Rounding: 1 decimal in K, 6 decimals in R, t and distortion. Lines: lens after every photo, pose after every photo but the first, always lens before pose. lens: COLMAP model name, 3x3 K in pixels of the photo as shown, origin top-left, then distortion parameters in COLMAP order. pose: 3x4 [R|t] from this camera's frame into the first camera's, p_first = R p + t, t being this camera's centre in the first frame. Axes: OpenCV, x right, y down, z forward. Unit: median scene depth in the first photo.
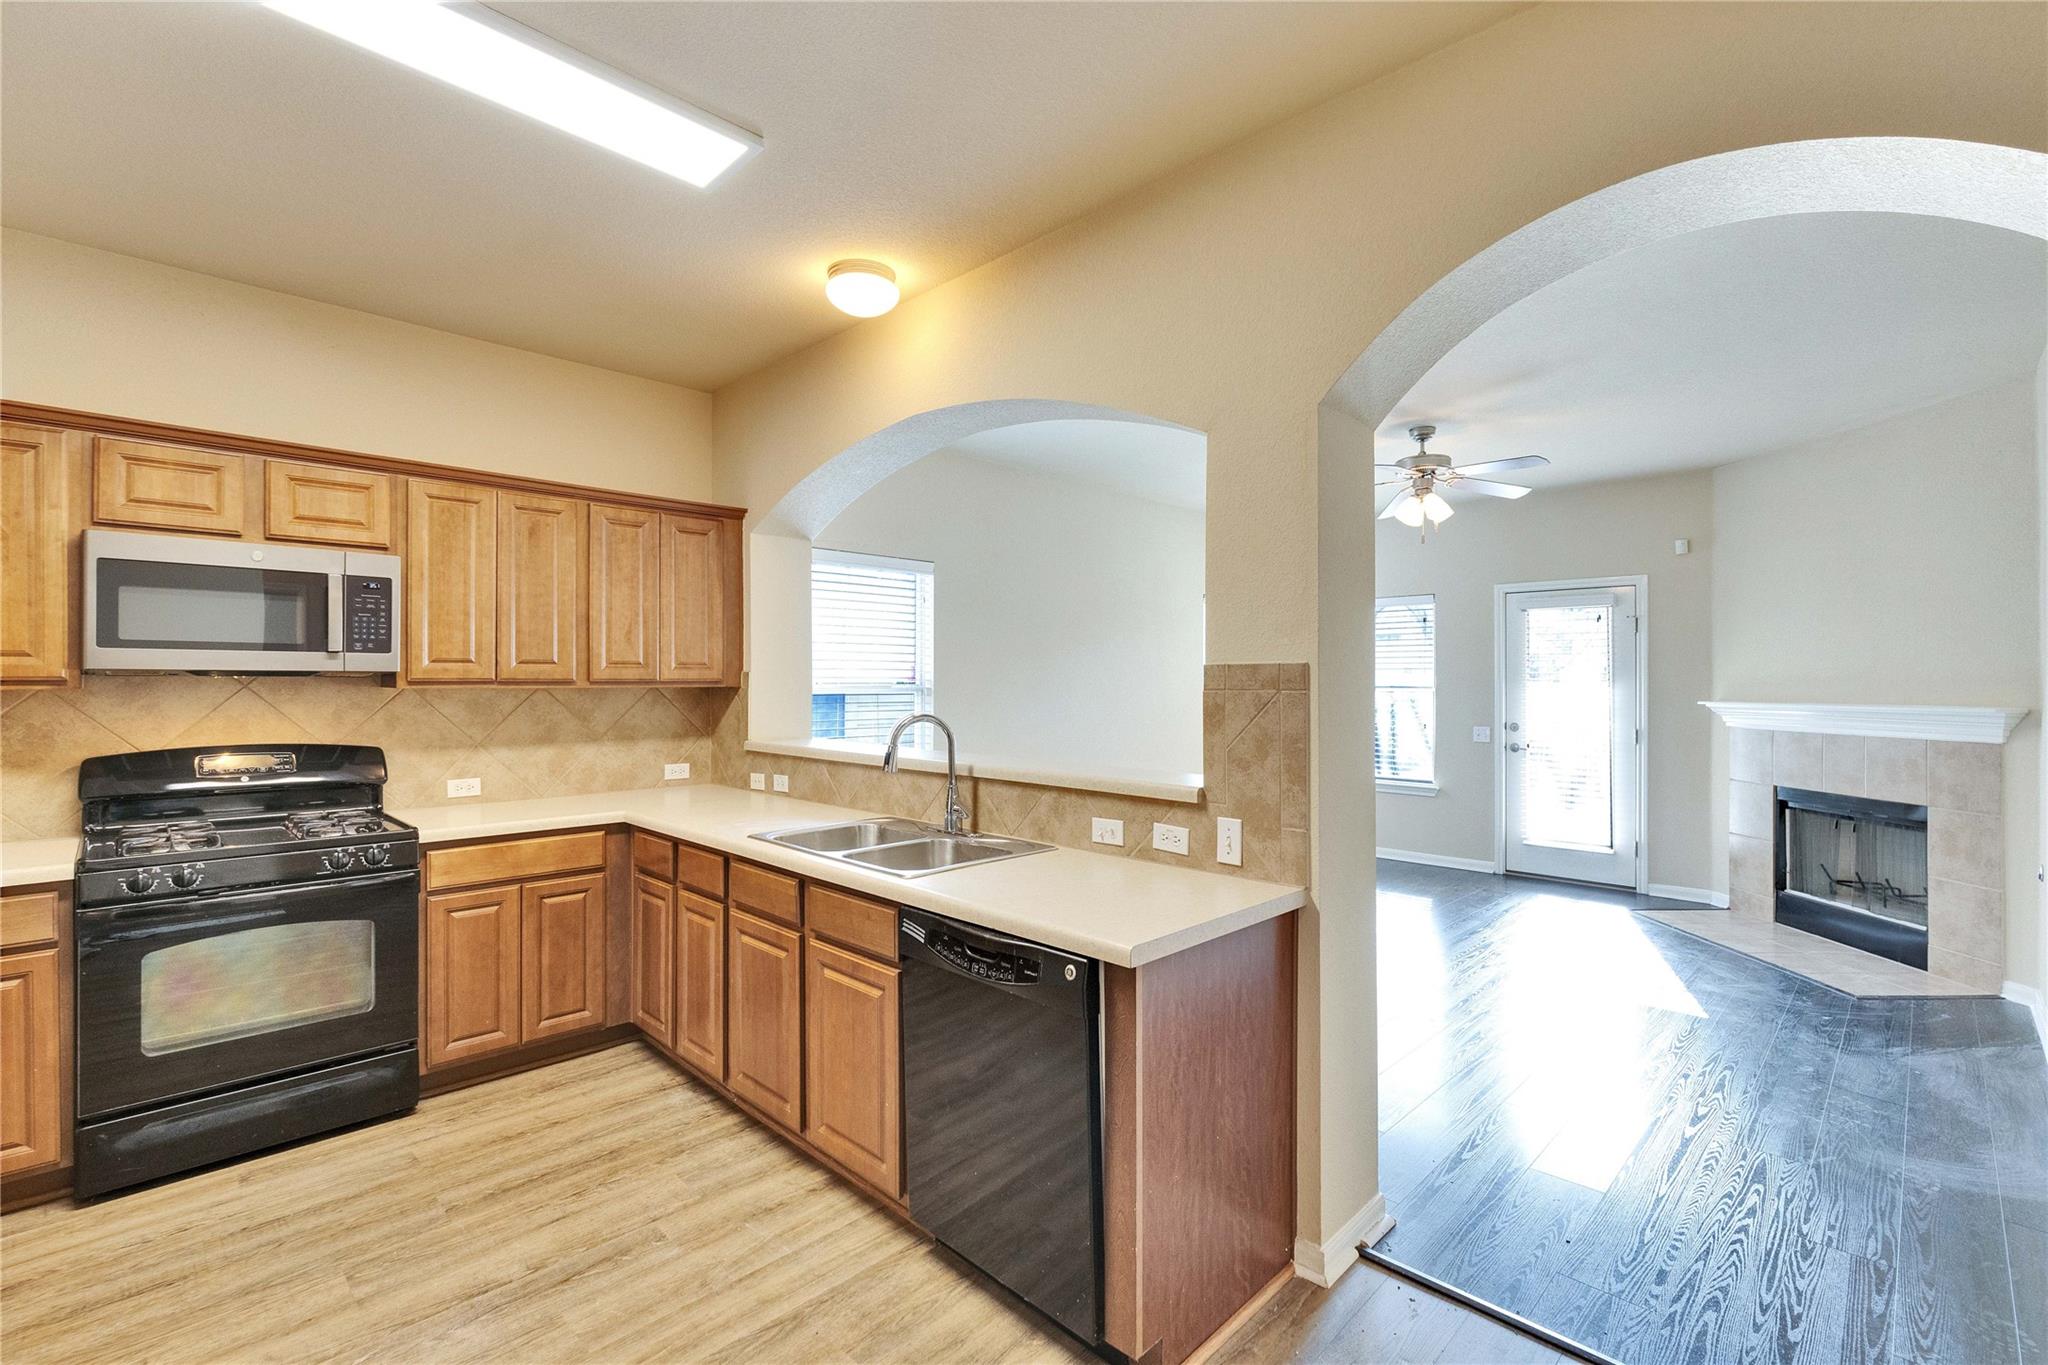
lens RADIAL K [[926.2, 0, 1053.2], [0, 926.2, 678.2], [0, 0, 1]] dist [-0.001692, 0.000127]
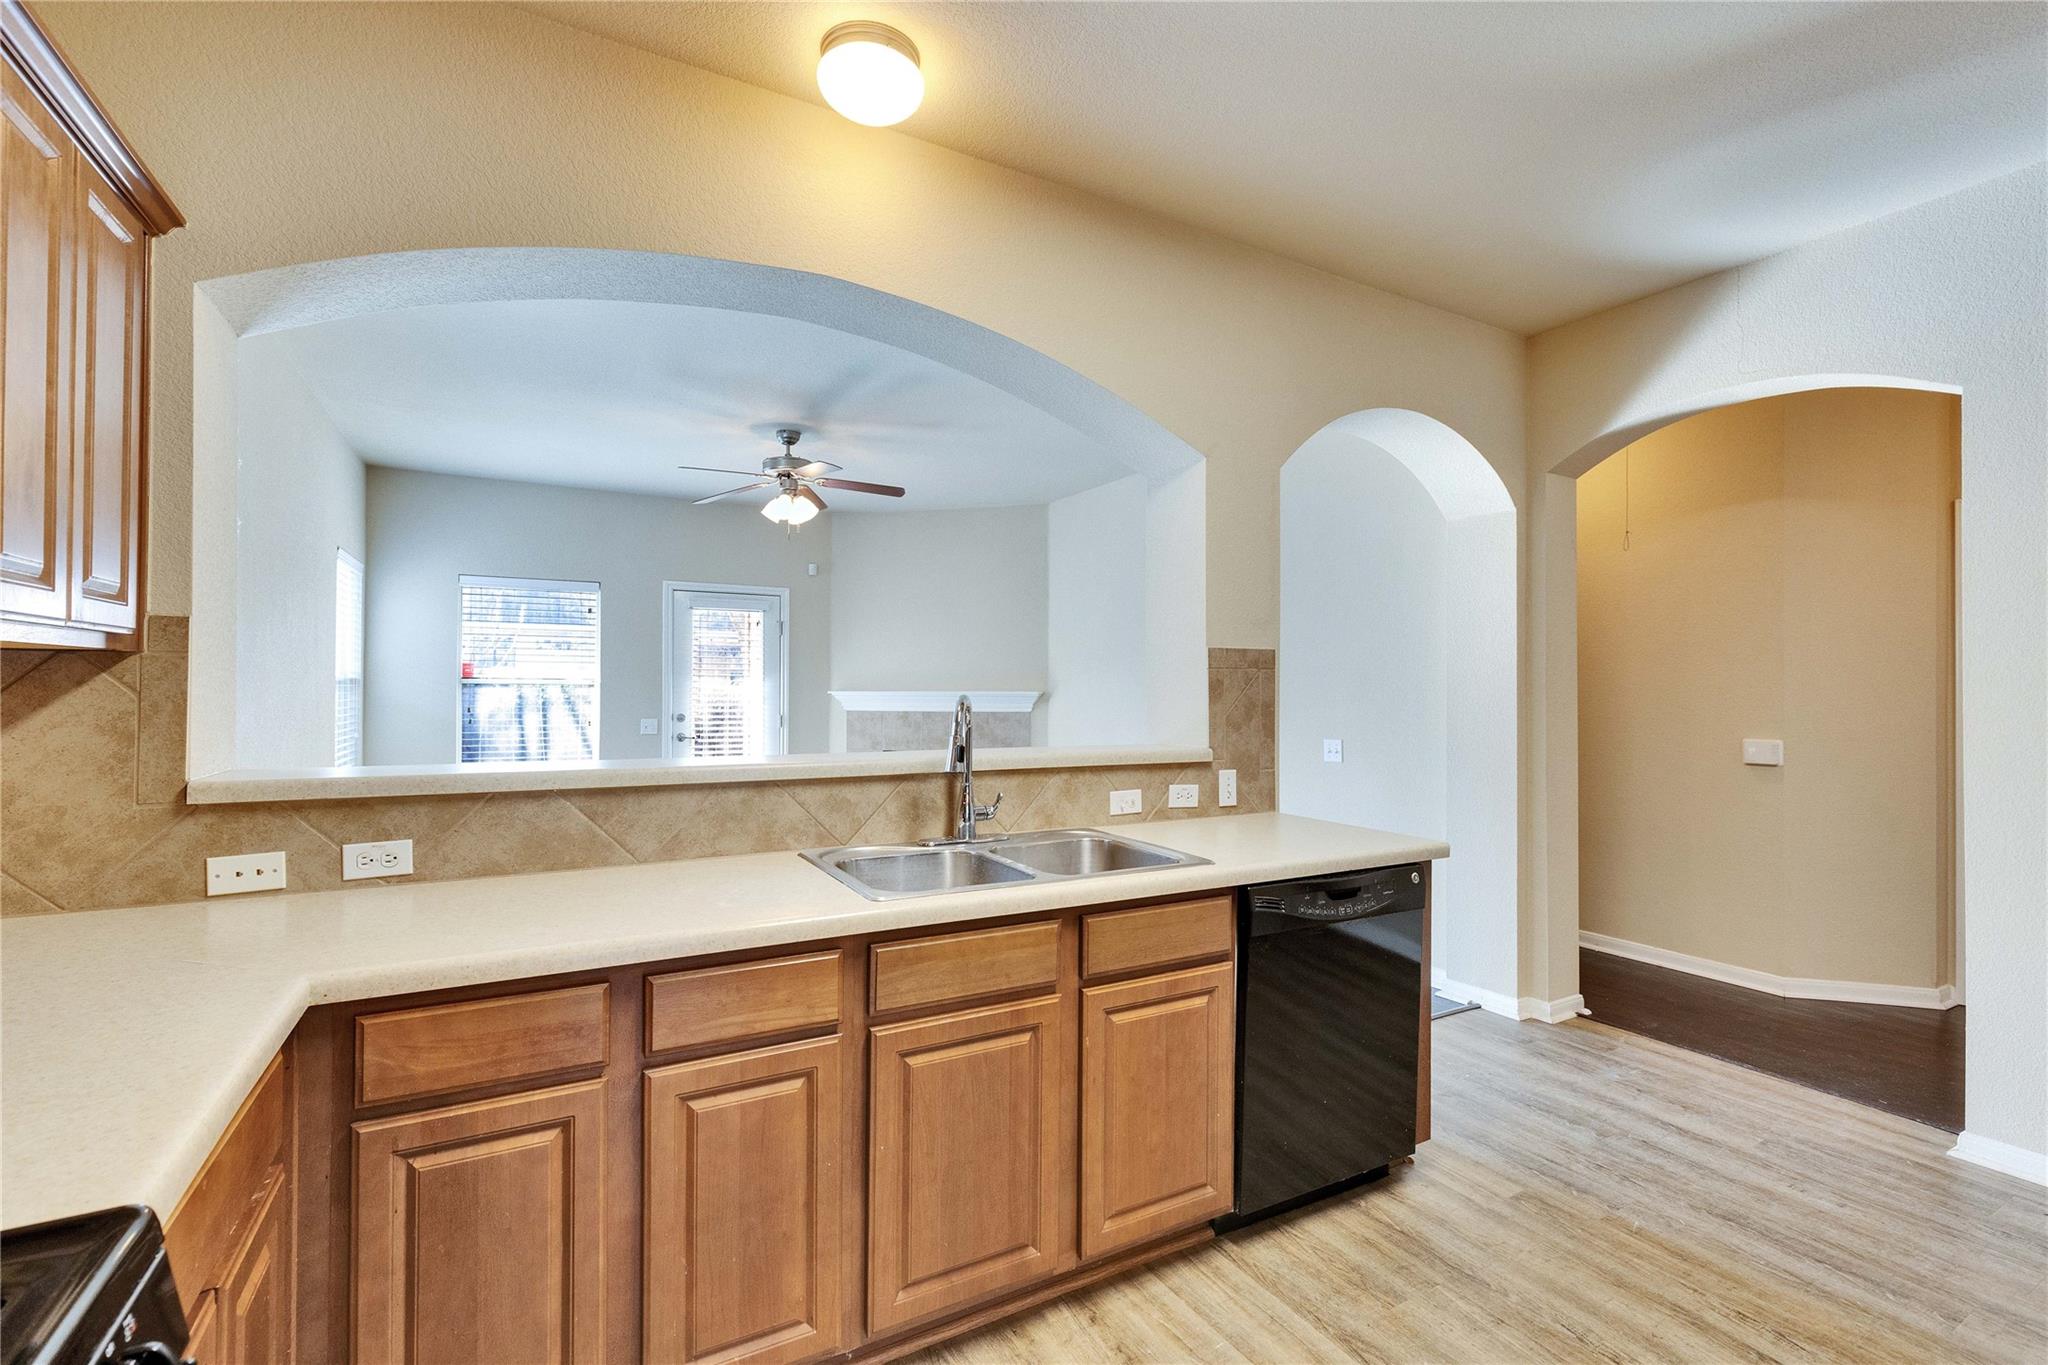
lens RADIAL K [[902.8, 0, 1024.0], [0, 902.8, 682.5], [0, 0, 1]] dist [0.001188, 0.000064]
pose [[0.290135, 0.004603, 0.956975, -0.715212], [-0.005252, 0.999981, -0.003218, 0.025120], [-0.956971, -0.004092, 0.290153, 0.609701]]
